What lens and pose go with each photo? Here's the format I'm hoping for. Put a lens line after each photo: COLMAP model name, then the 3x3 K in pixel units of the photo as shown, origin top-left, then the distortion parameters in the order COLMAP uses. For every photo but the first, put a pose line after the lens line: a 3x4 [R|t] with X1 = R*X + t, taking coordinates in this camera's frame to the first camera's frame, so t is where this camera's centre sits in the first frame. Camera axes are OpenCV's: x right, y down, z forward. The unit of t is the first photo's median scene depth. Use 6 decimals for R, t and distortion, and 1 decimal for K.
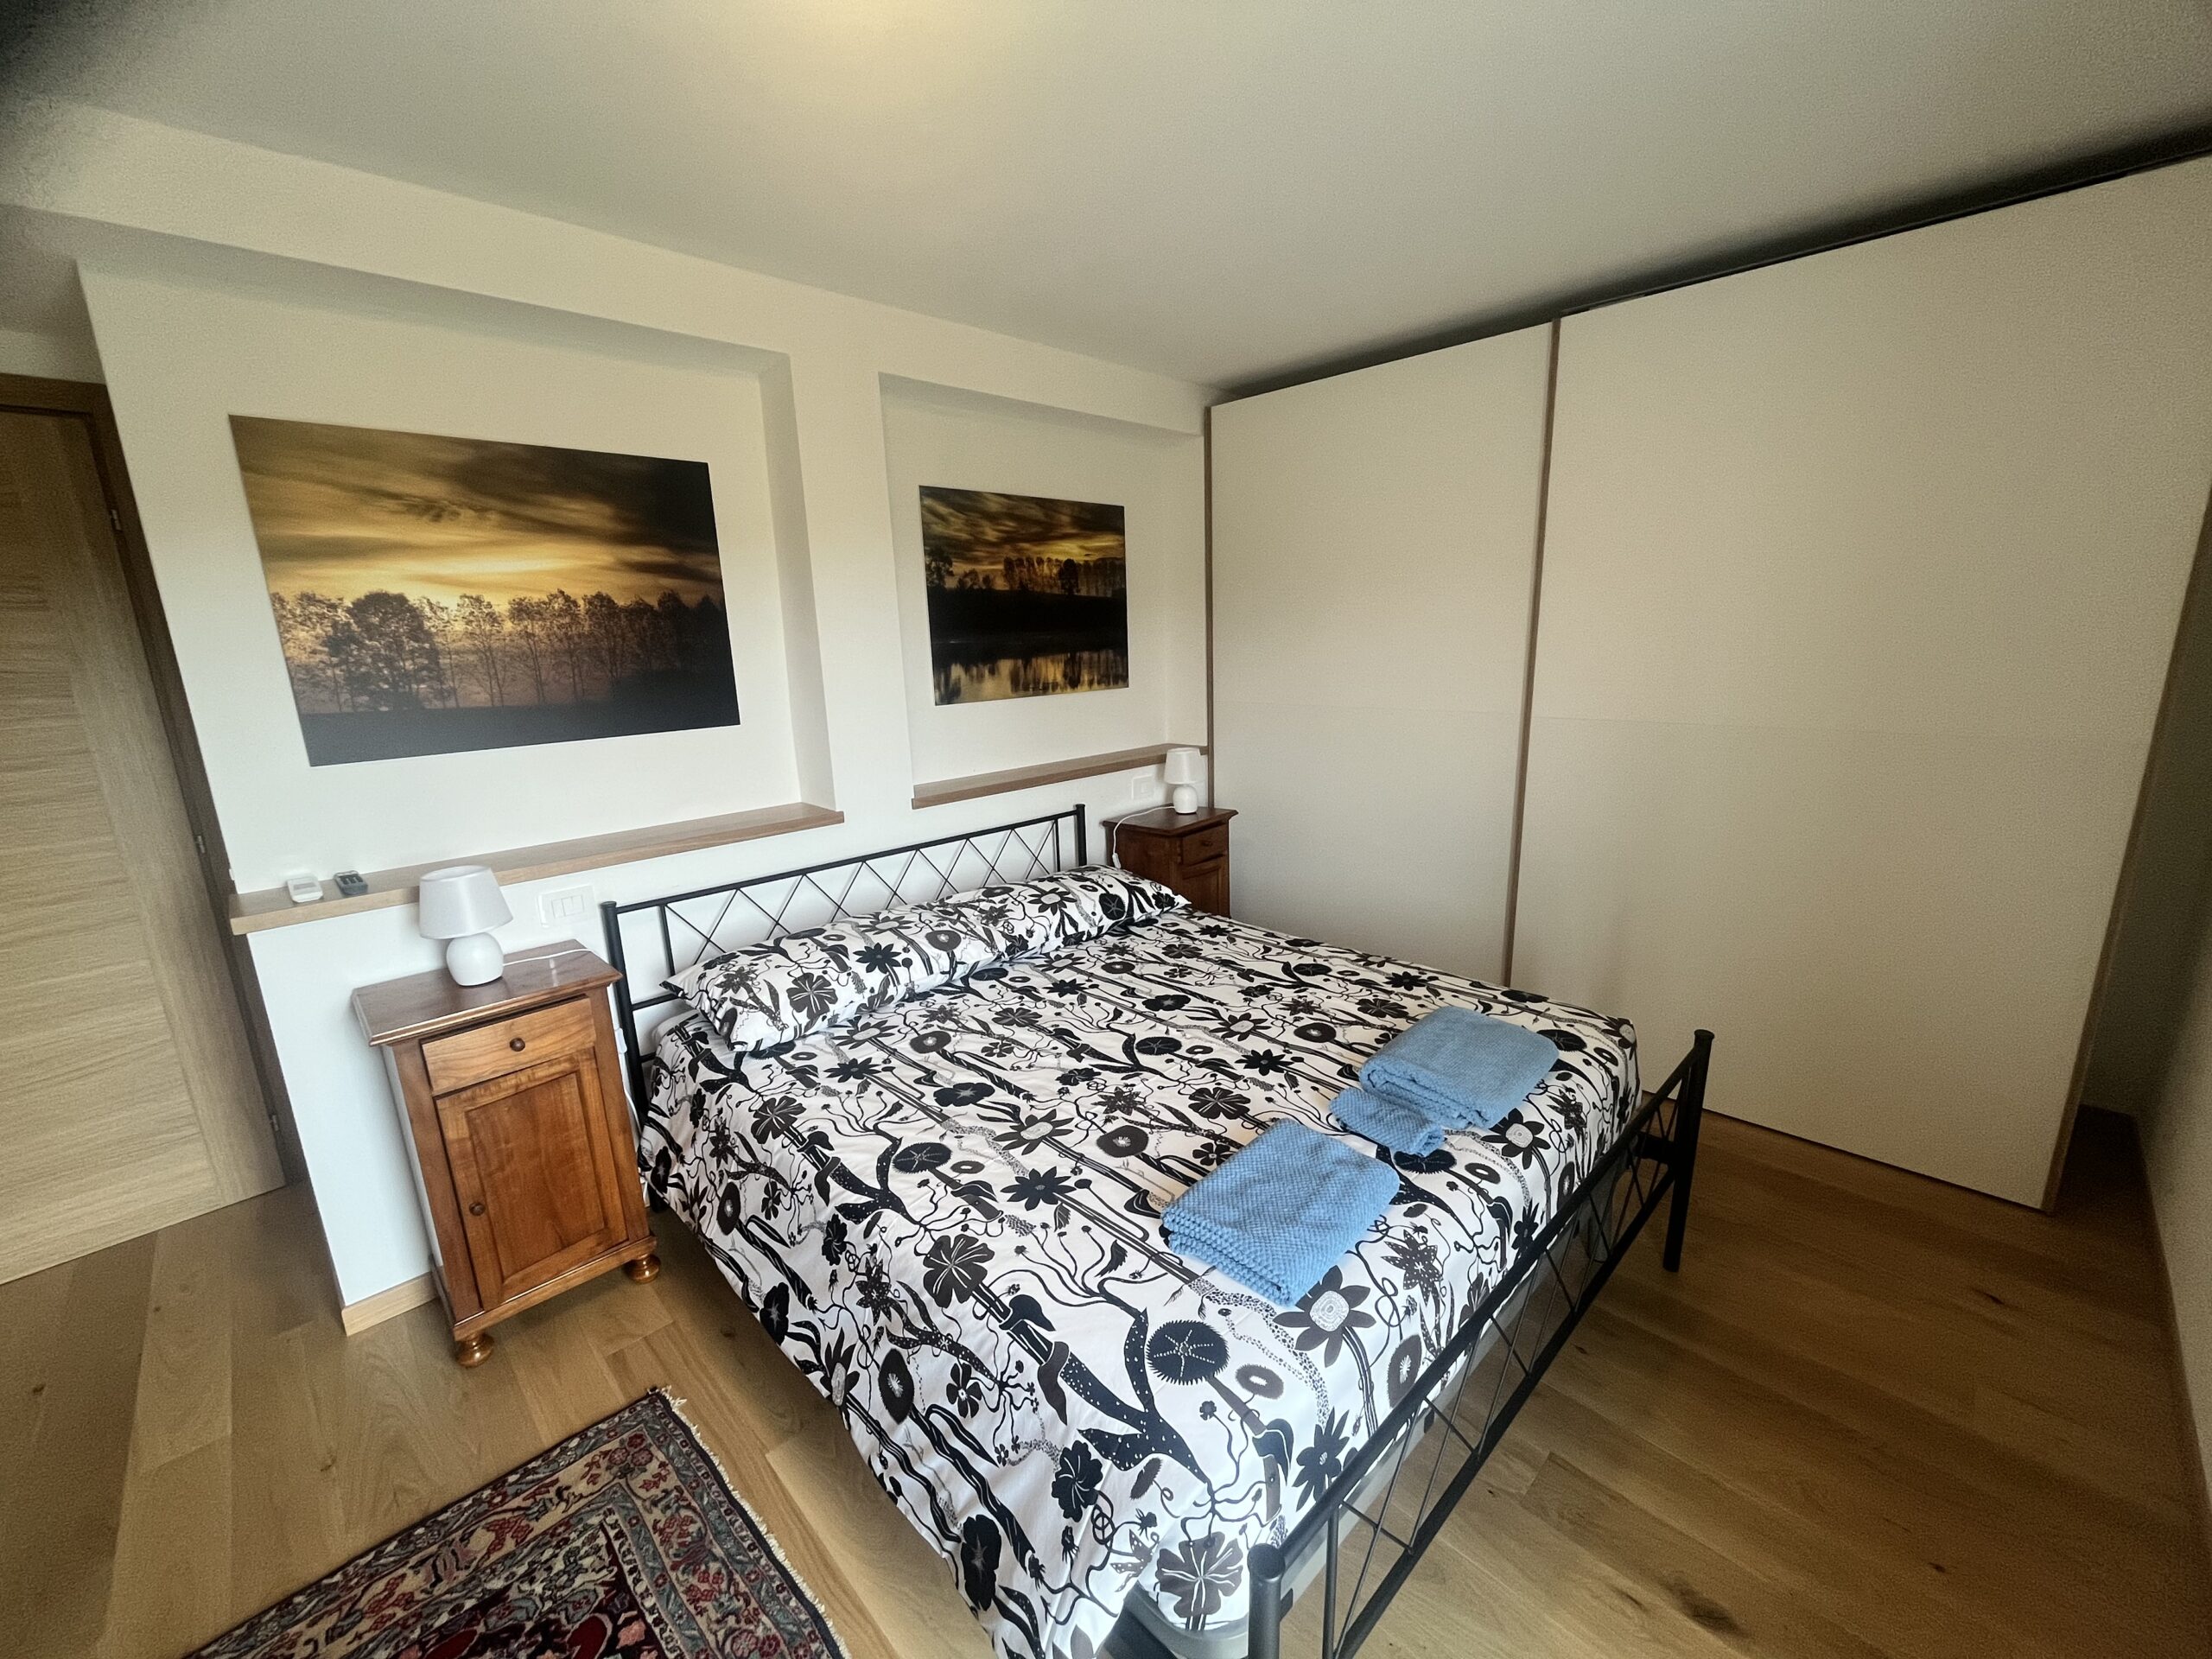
lens RADIAL K [[889.4, 0, 1102.2], [0, 889.4, 838.2], [0, 0, 1]] dist [-0.002403, 0.000393]
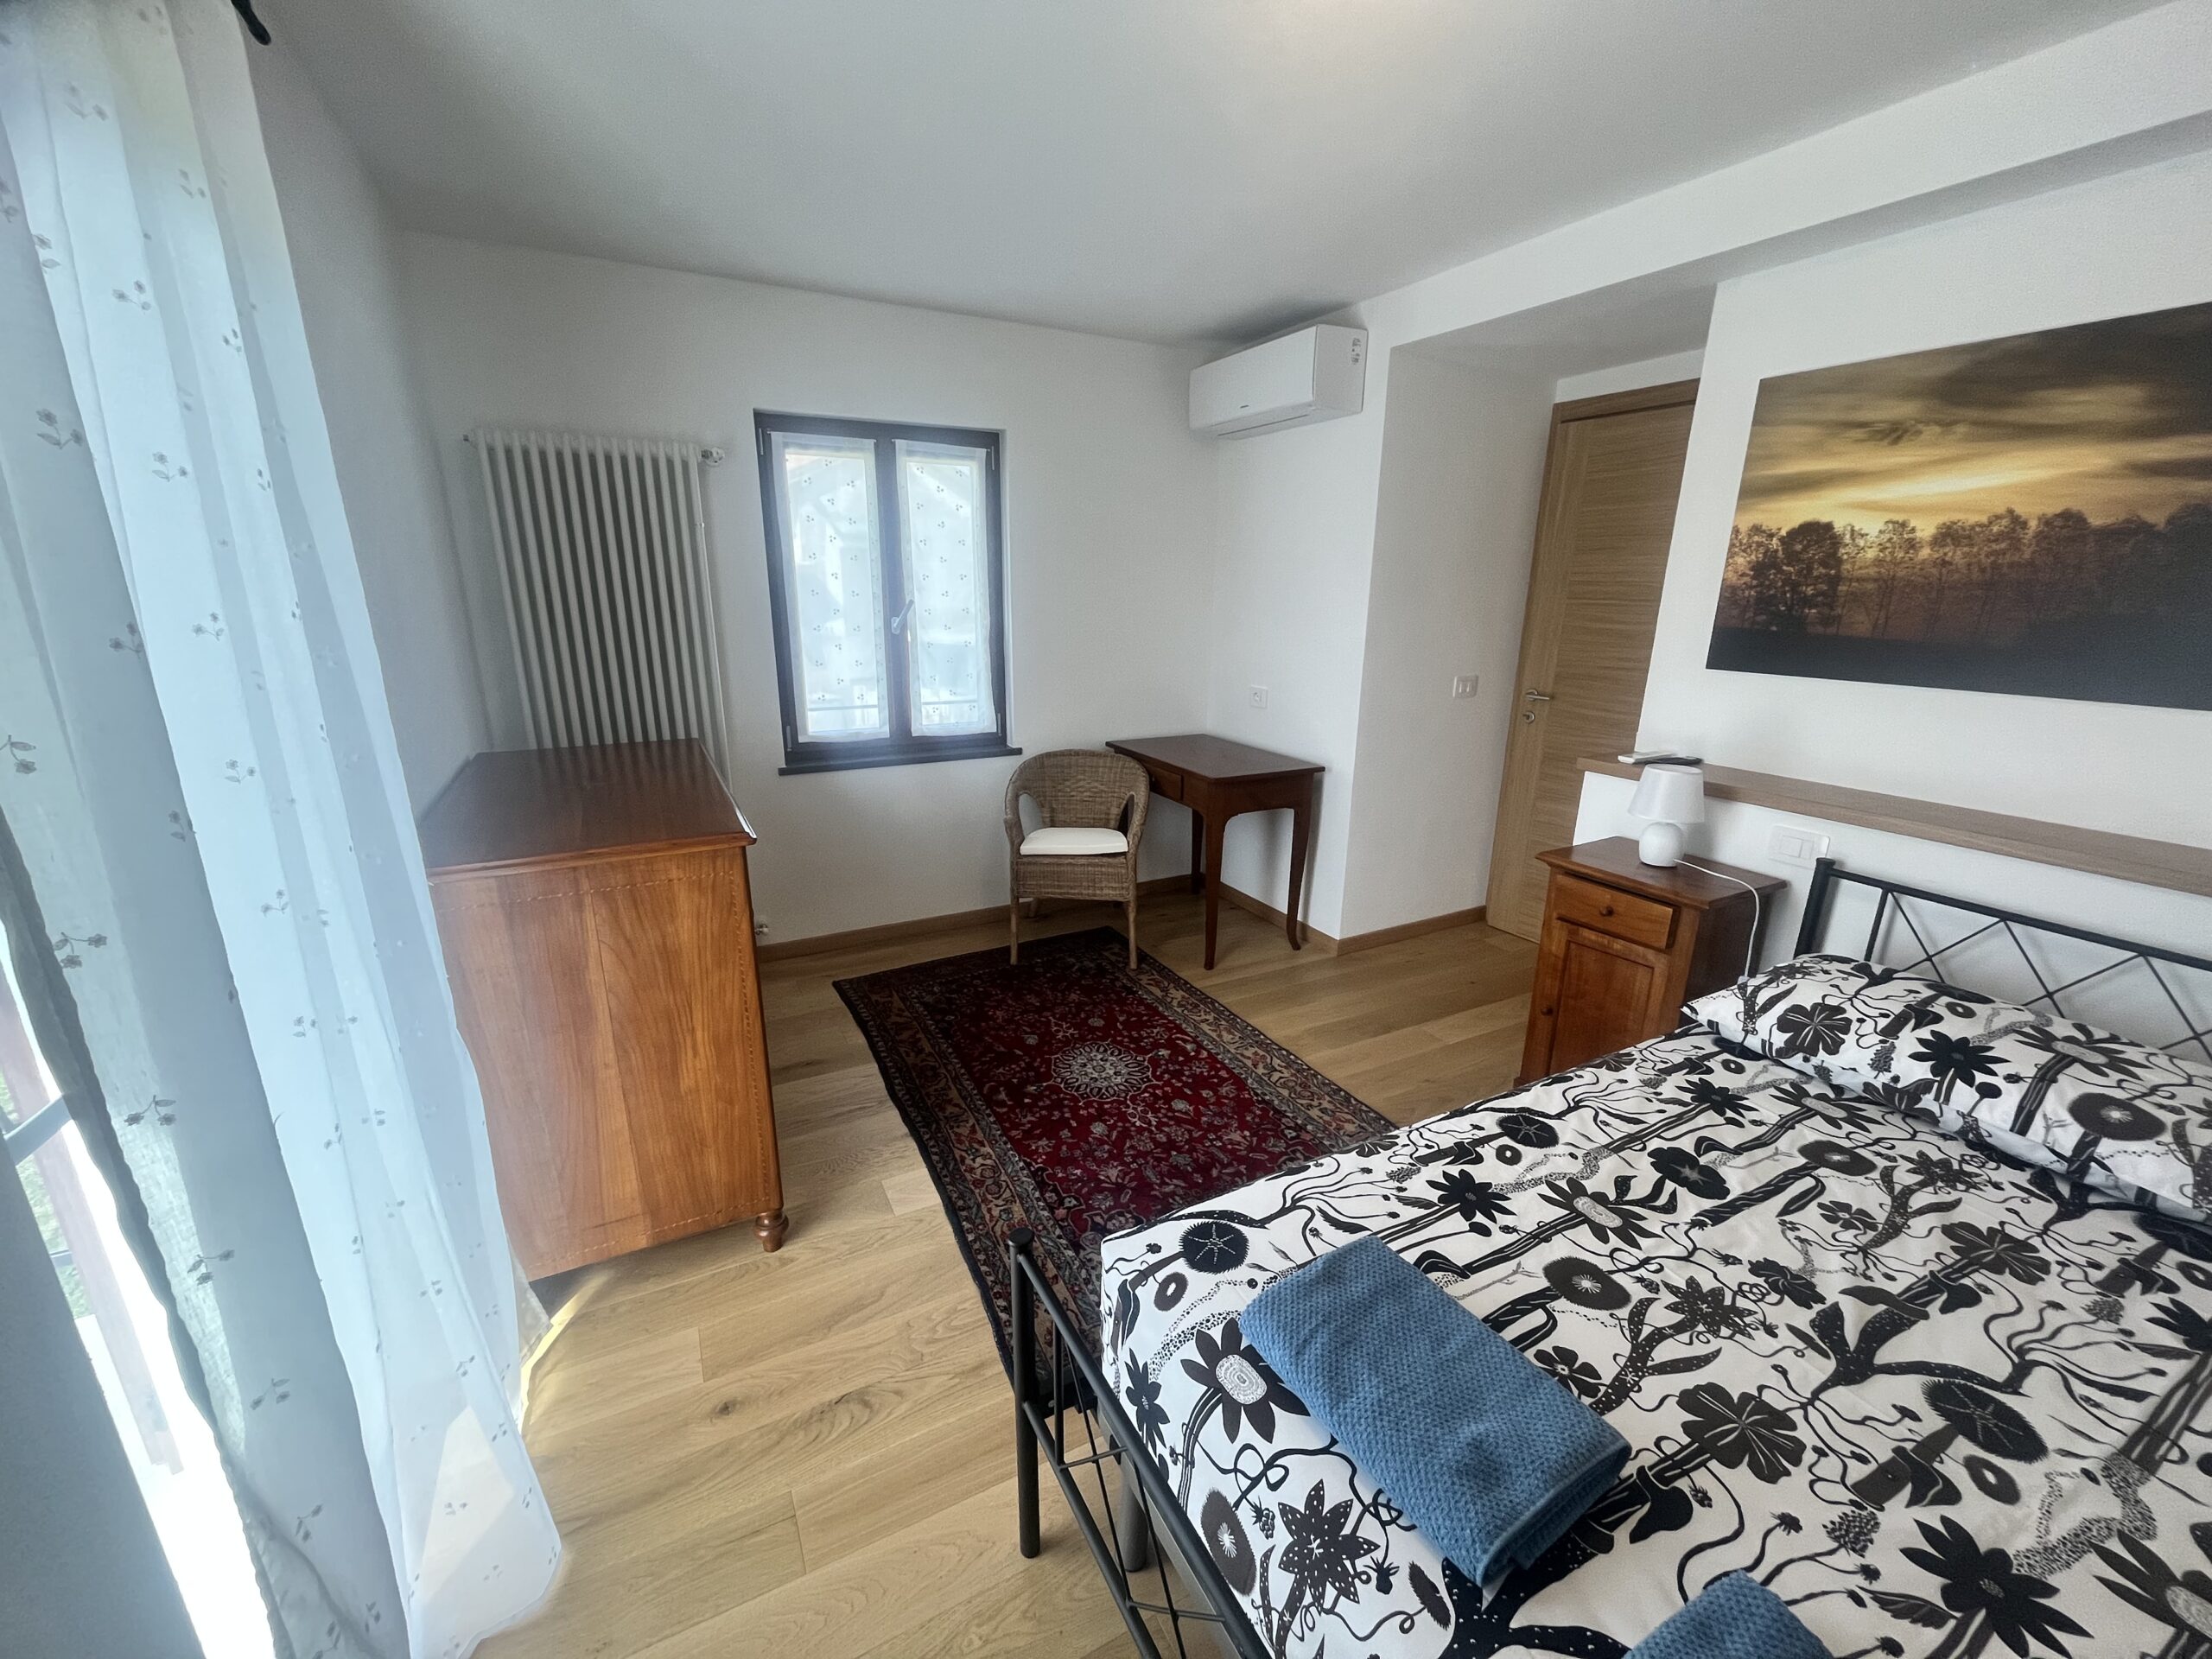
lens RADIAL K [[889.4, 0, 1112.3], [0, 889.4, 840.1], [0, 0, 1]] dist [-0.002403, 0.000393]
pose [[-0.277713, 0.296669, -0.913708, 0.558286], [-0.220583, 0.906017, 0.361216, -0.132367], [0.934996, 0.301863, -0.186173, 0.541734]]
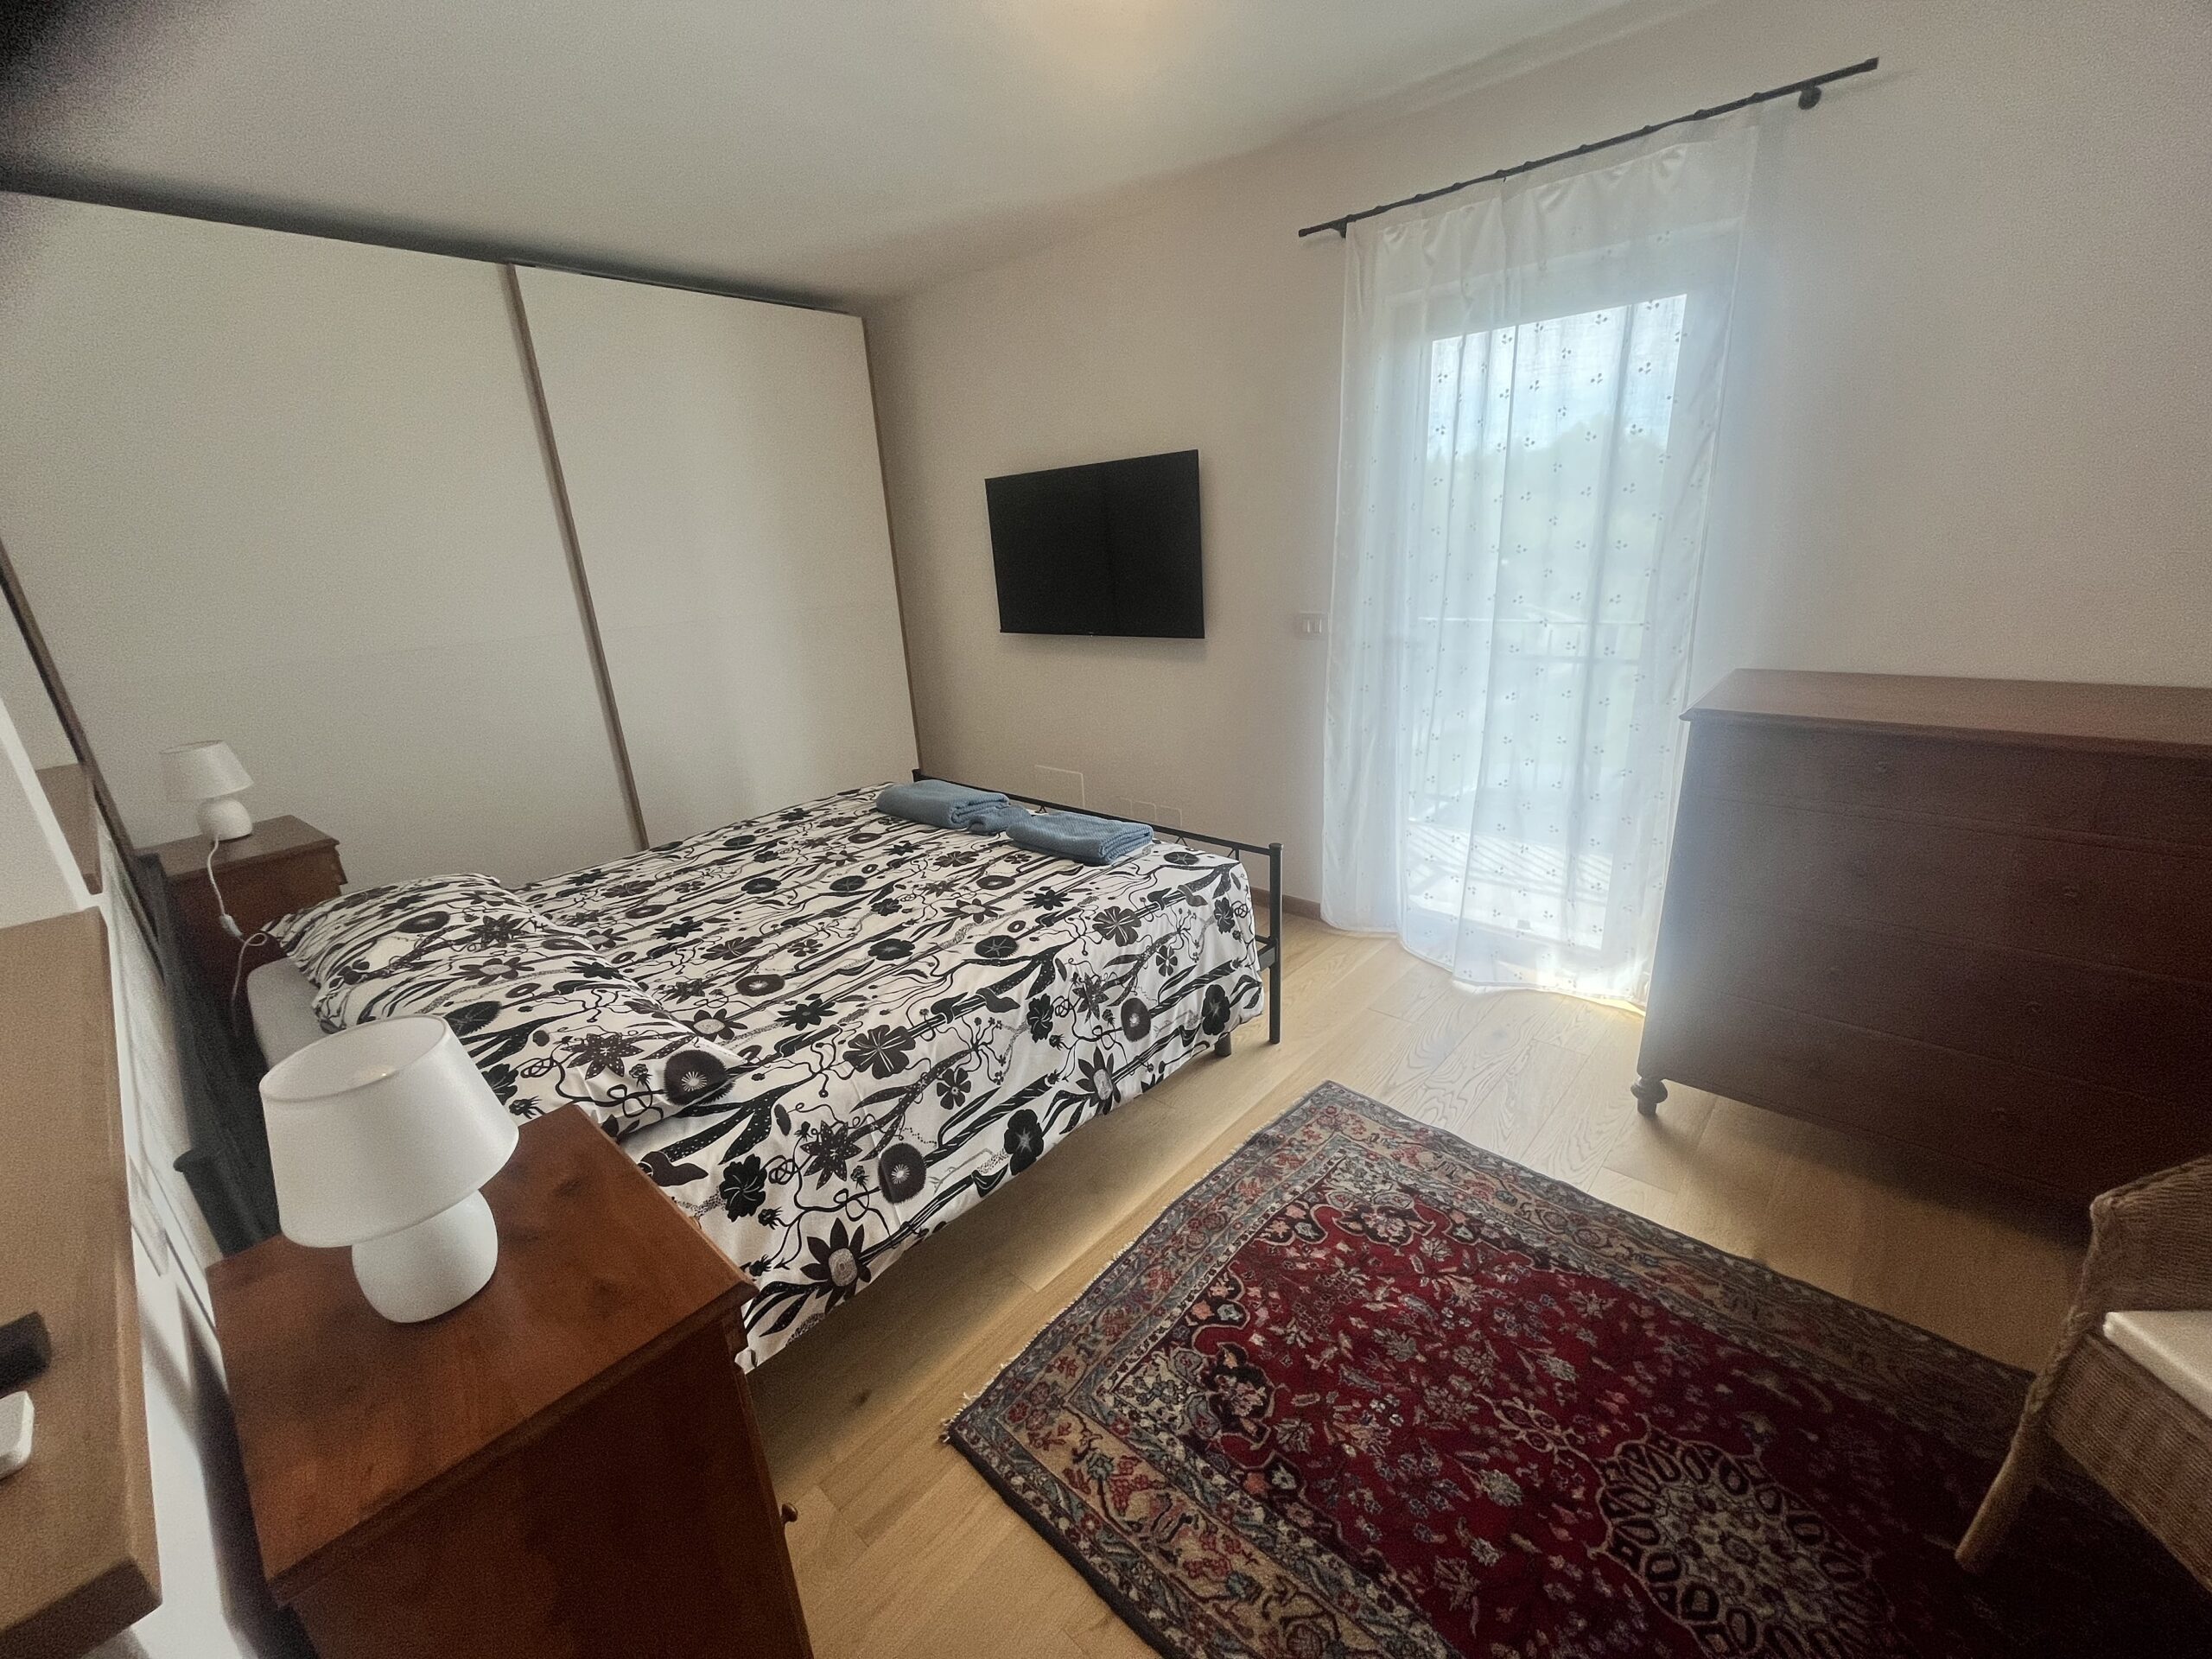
lens RADIAL K [[889.4, 0, 1105.6], [0, 889.4, 839.5], [0, 0, 1]] dist [-0.002403, 0.000393]
pose [[-0.063258, -0.288861, 0.955279, -1.056478], [0.286862, 0.911539, 0.294631, -0.065204], [-0.955881, 0.292671, 0.025202, 0.636947]]
